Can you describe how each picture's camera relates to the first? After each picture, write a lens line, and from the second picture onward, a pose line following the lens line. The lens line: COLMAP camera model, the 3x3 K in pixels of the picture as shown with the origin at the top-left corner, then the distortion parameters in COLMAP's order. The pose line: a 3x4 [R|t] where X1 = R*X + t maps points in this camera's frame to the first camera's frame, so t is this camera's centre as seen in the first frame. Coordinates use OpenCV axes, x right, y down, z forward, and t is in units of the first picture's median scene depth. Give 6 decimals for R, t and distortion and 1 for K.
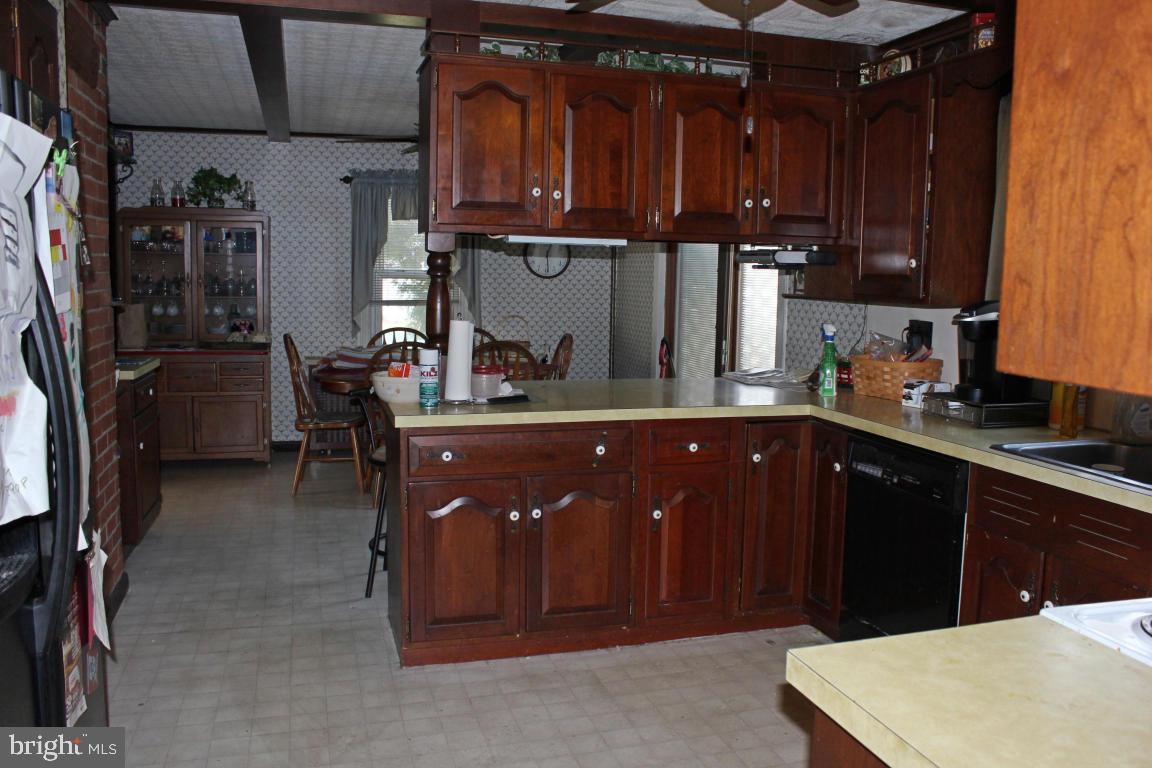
lens RADIAL K [[955.9, 0, 584.1], [0, 955.9, 381.8], [0, 0, 1]] dist [-0.171444, 0.152150]
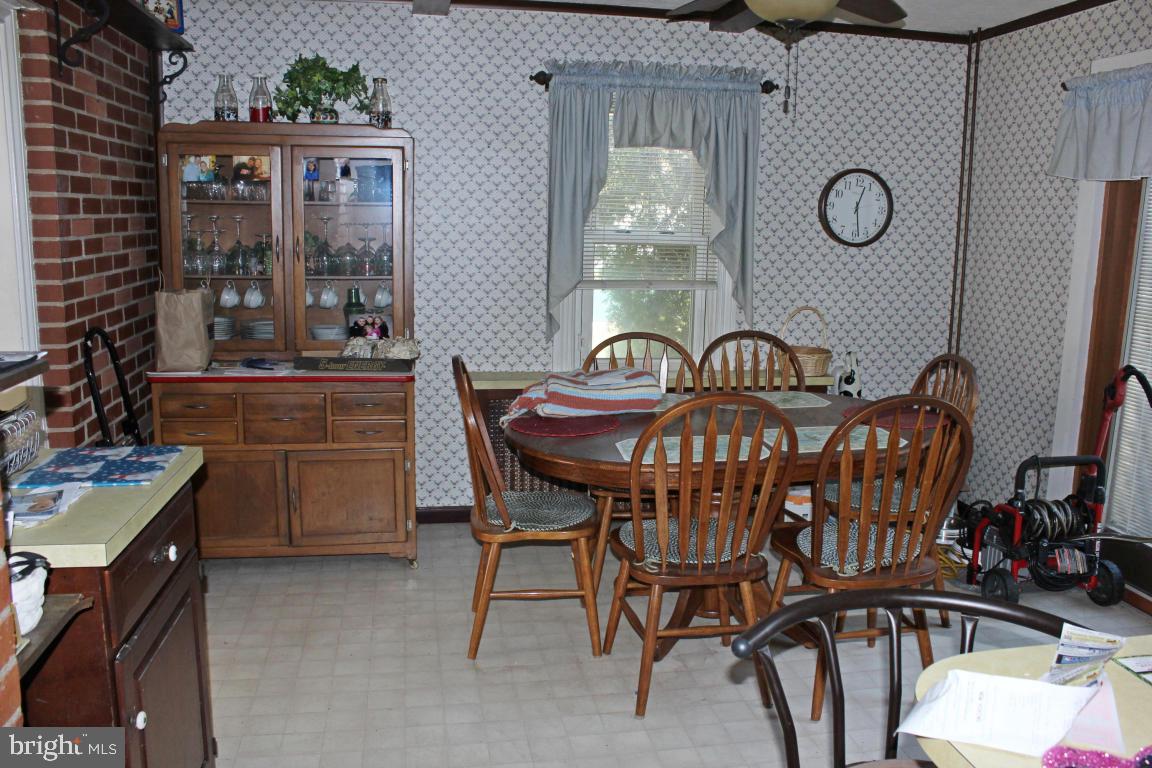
lens RADIAL K [[955.9, 0, 584.1], [0, 955.9, 381.8], [0, 0, 1]] dist [-0.171444, 0.152150]
pose [[0.994524, 0.020135, -0.102550, -0.168318], [-0.013958, 0.998064, 0.060602, -0.062673], [0.103572, -0.058839, 0.992880, 0.420023]]
